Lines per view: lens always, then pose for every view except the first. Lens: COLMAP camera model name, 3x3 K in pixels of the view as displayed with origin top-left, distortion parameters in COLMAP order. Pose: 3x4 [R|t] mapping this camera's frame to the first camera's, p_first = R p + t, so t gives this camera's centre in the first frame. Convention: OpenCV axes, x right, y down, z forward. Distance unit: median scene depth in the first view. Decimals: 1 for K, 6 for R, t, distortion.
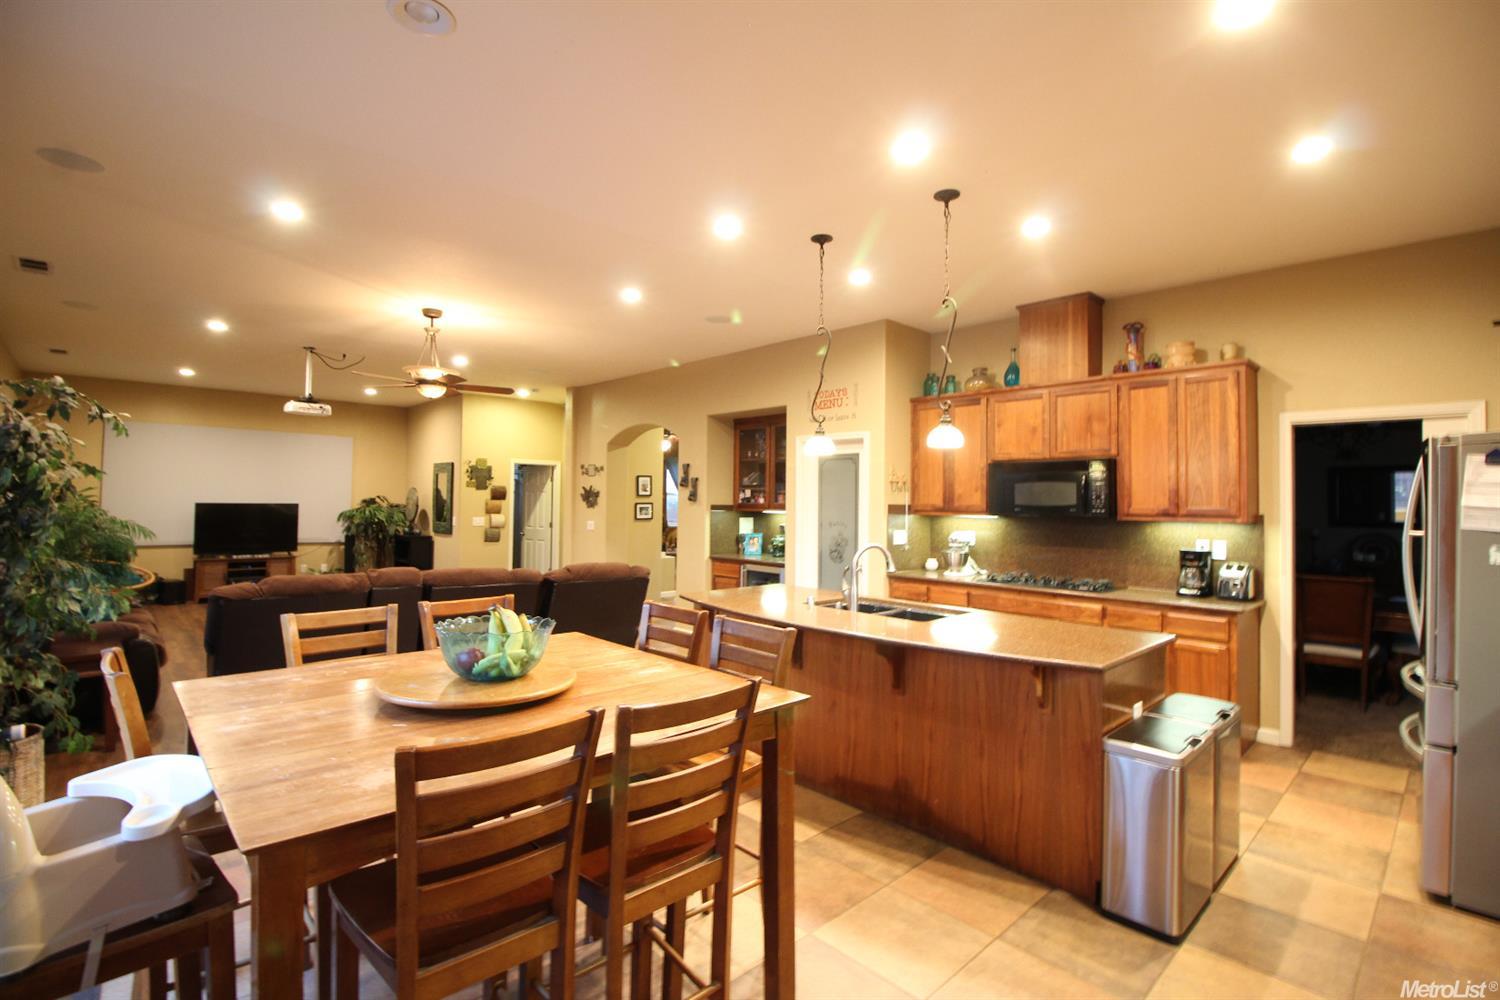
lens RADIAL K [[695.2, 0, 750.3], [0, 695.2, 488.7], [0, 0, 1]] dist [-0.000113, -0.014806]
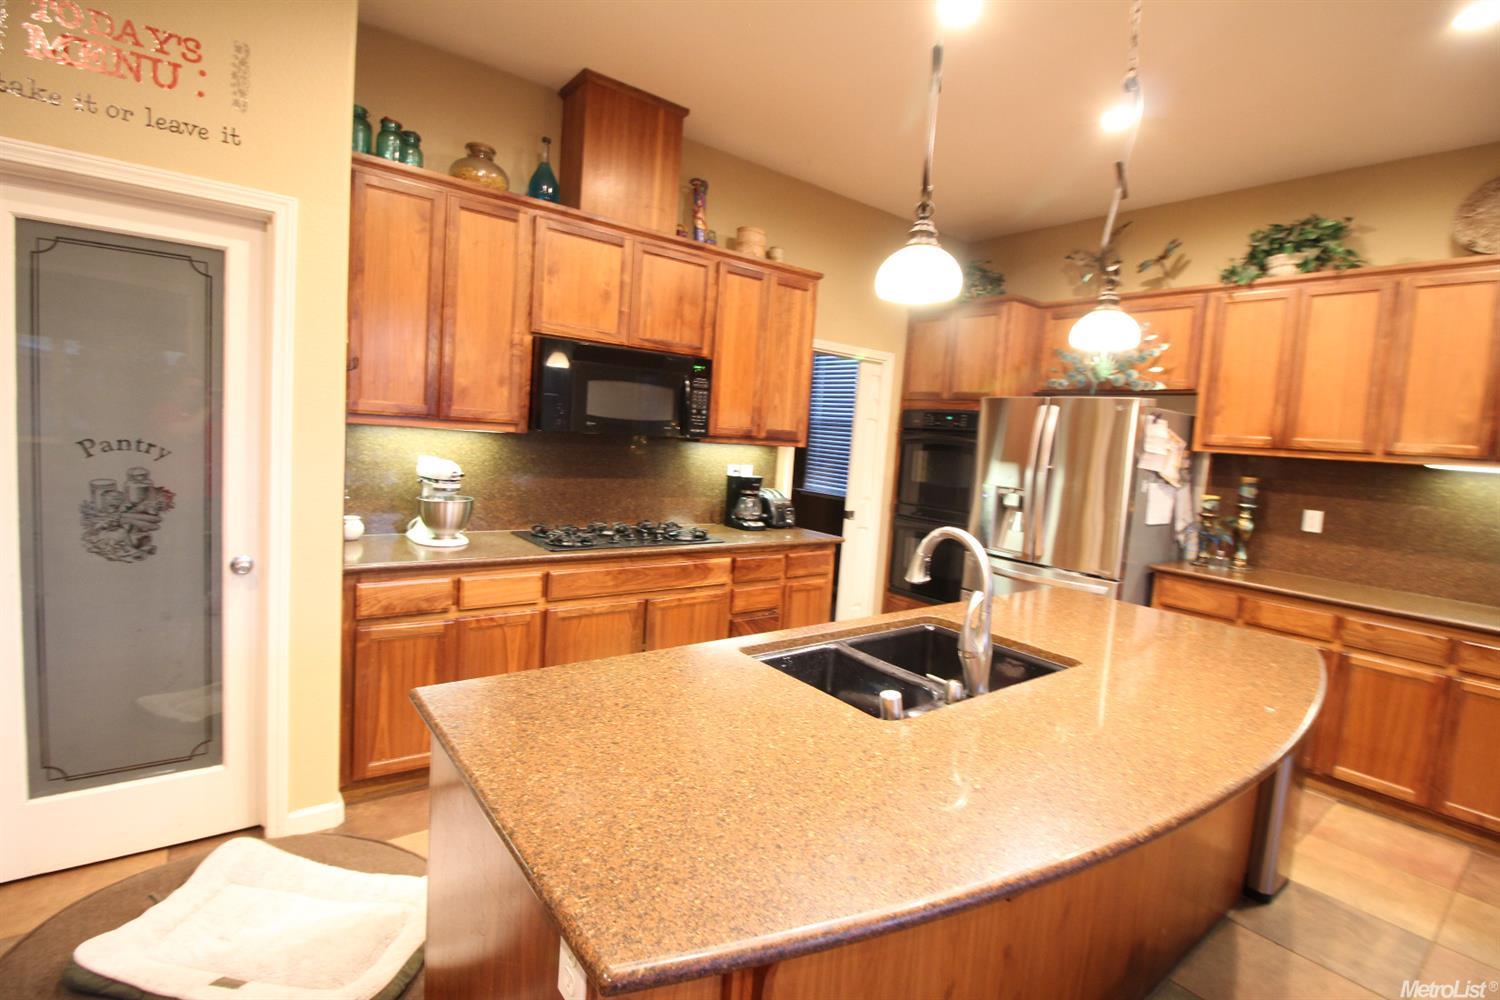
lens RADIAL K [[695.2, 0, 750.3], [0, 695.2, 488.7], [0, 0, 1]] dist [-0.000113, -0.014806]
pose [[0.102722, -0.087326, 0.990869, -0.214479], [-0.085517, 0.991676, 0.096263, 0.016502], [-0.991027, -0.094624, 0.094399, 0.822441]]
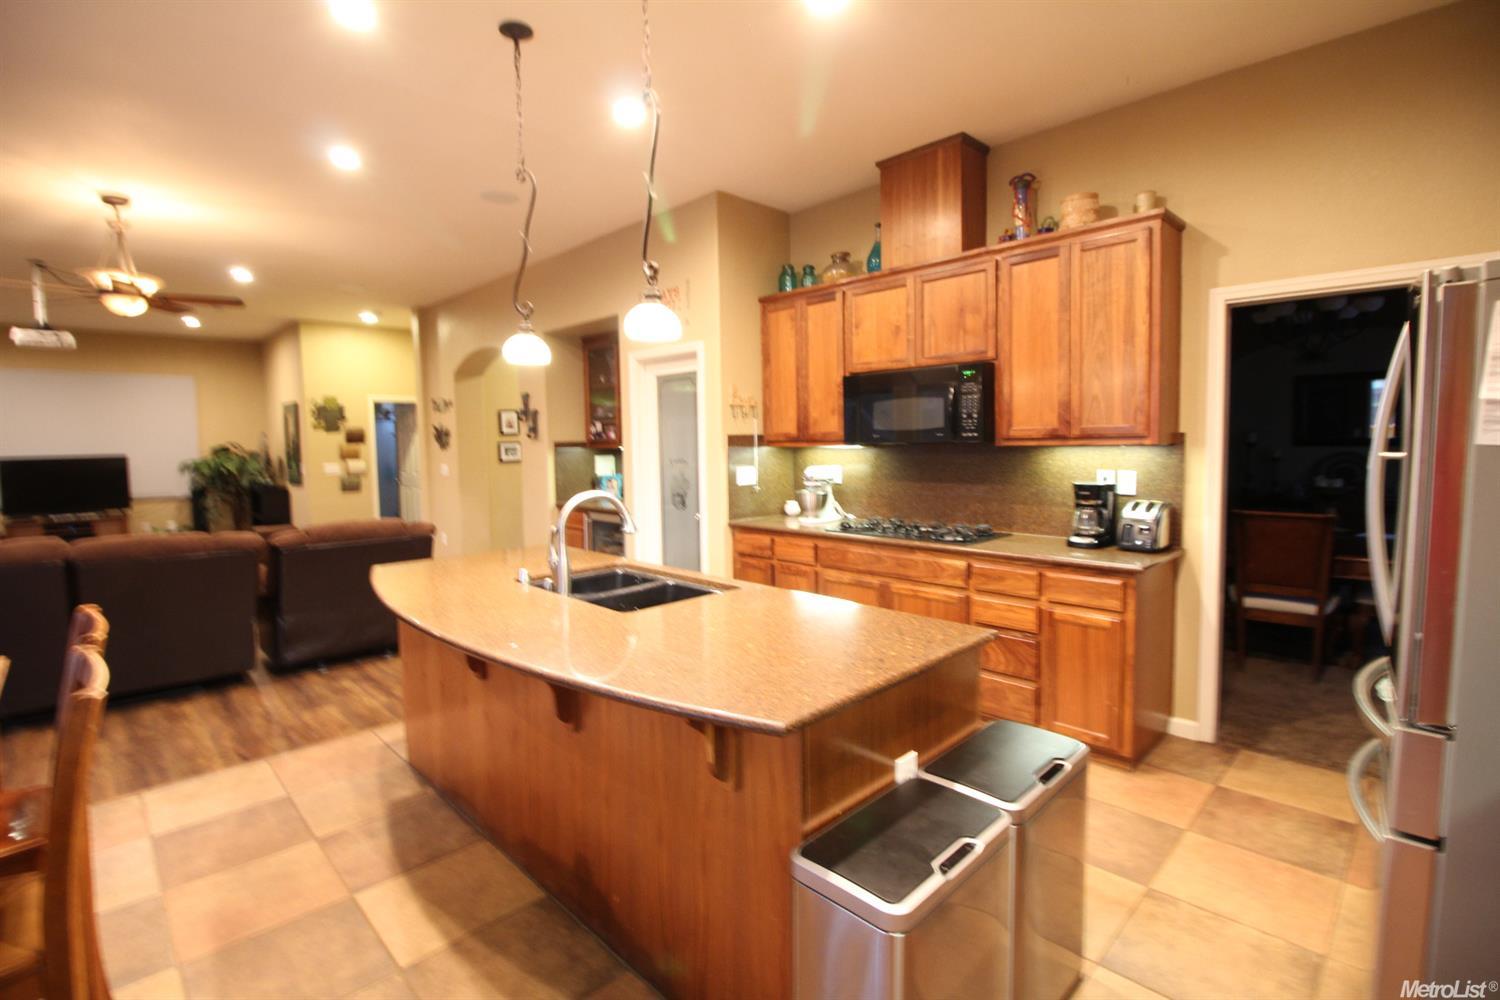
lens RADIAL K [[694.3, 0, 748.8], [0, 694.3, 487.7], [0, 0, 1]] dist [0.003741, -0.016442]
pose [[0.999410, -0.030780, 0.015239, 0.237978], [0.029275, 0.995448, 0.090704, 0.013529], [-0.017962, -0.090205, 0.995761, 0.244067]]
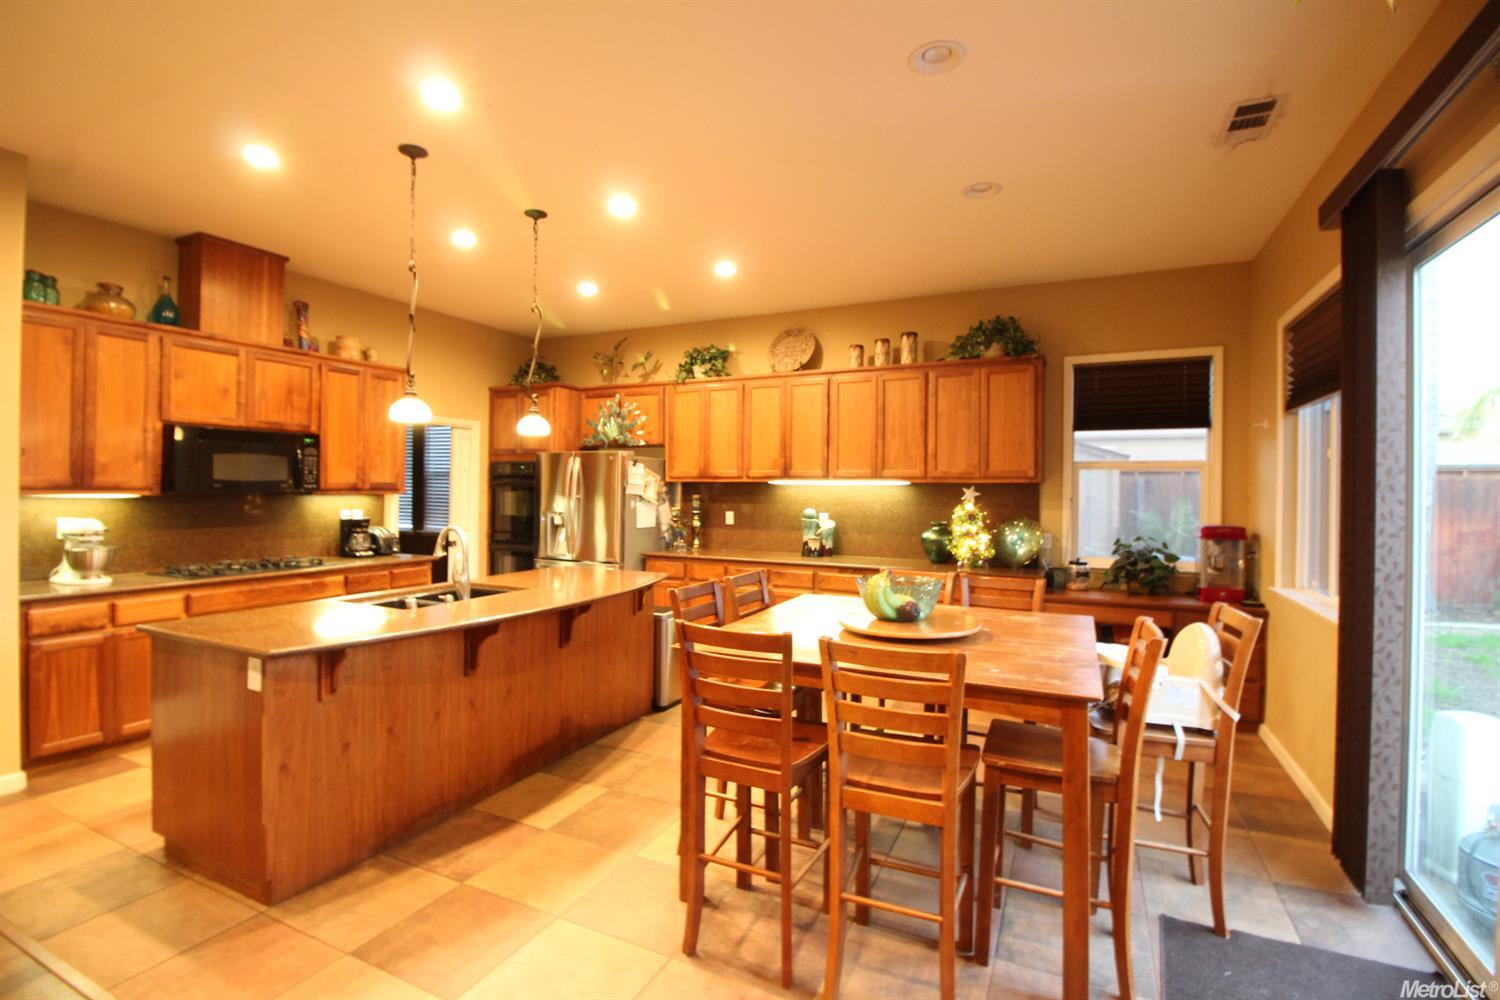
lens RADIAL K [[695.2, 0, 750.3], [0, 695.2, 488.7], [0, 0, 1]] dist [-0.000113, -0.014806]
pose [[-0.361686, -0.016804, 0.932149, -0.626785], [-0.032672, 0.999452, 0.005340, 0.009025], [-0.931727, -0.028524, -0.362036, 0.728420]]
